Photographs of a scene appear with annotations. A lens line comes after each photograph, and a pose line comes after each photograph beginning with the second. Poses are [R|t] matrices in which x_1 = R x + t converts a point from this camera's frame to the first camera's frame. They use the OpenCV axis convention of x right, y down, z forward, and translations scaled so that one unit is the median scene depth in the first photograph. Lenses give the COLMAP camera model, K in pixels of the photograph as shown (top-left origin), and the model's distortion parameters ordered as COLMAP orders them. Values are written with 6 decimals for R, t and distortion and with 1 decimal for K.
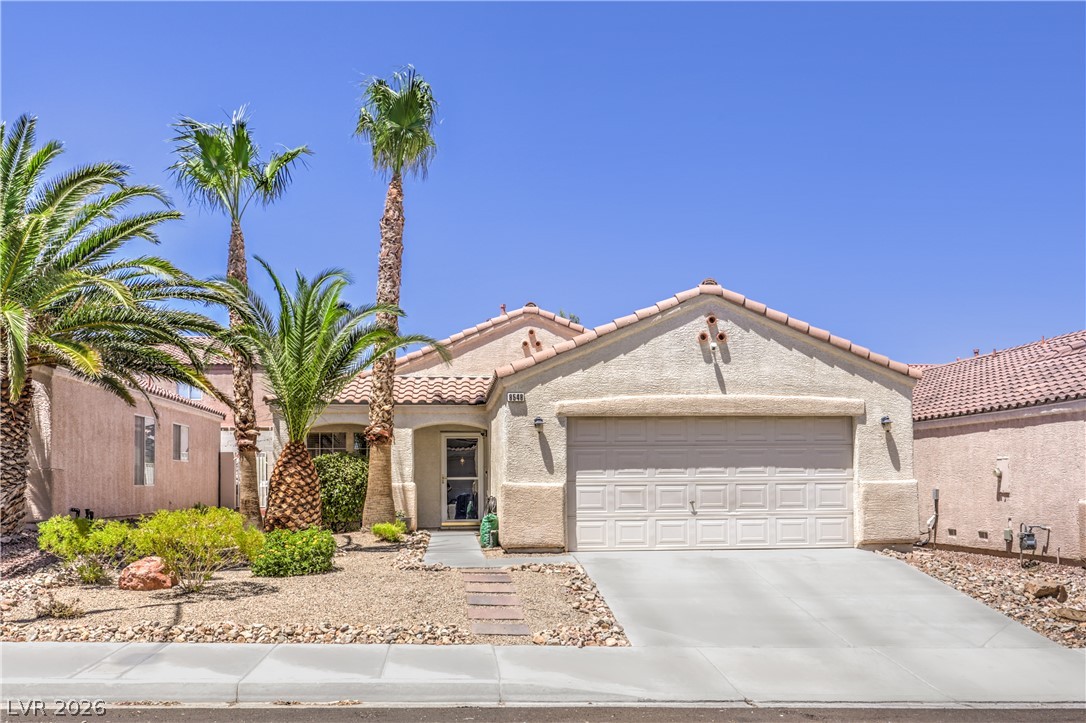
lens RADIAL K [[1244.0, 0, 541.8], [0, 1244.0, 363.1], [0, 0, 1]] dist [0.003501, -0.008843]
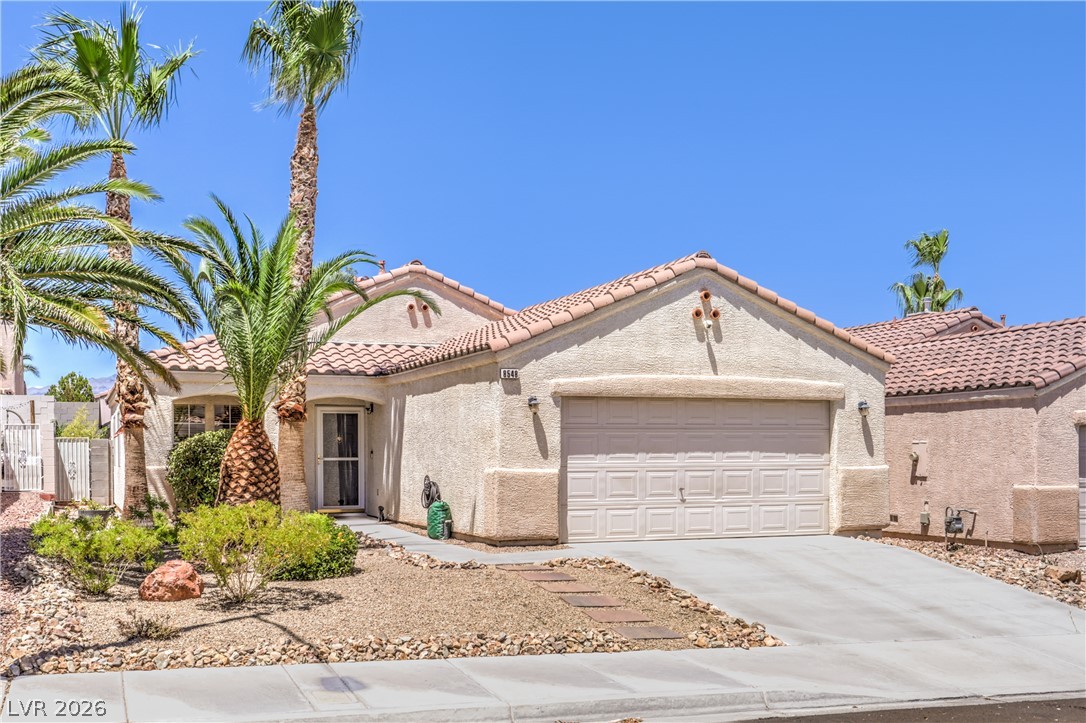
lens RADIAL K [[1404.0, 0, 544.9], [0, 1404.0, 397.7], [0, 0, 1]] dist [-0.000333, 0.016296]
pose [[0.947163, 0.016651, 0.320320, -0.316666], [-0.035482, 0.997962, 0.053042, -0.009809], [-0.318784, -0.061605, 0.945823, 0.032286]]
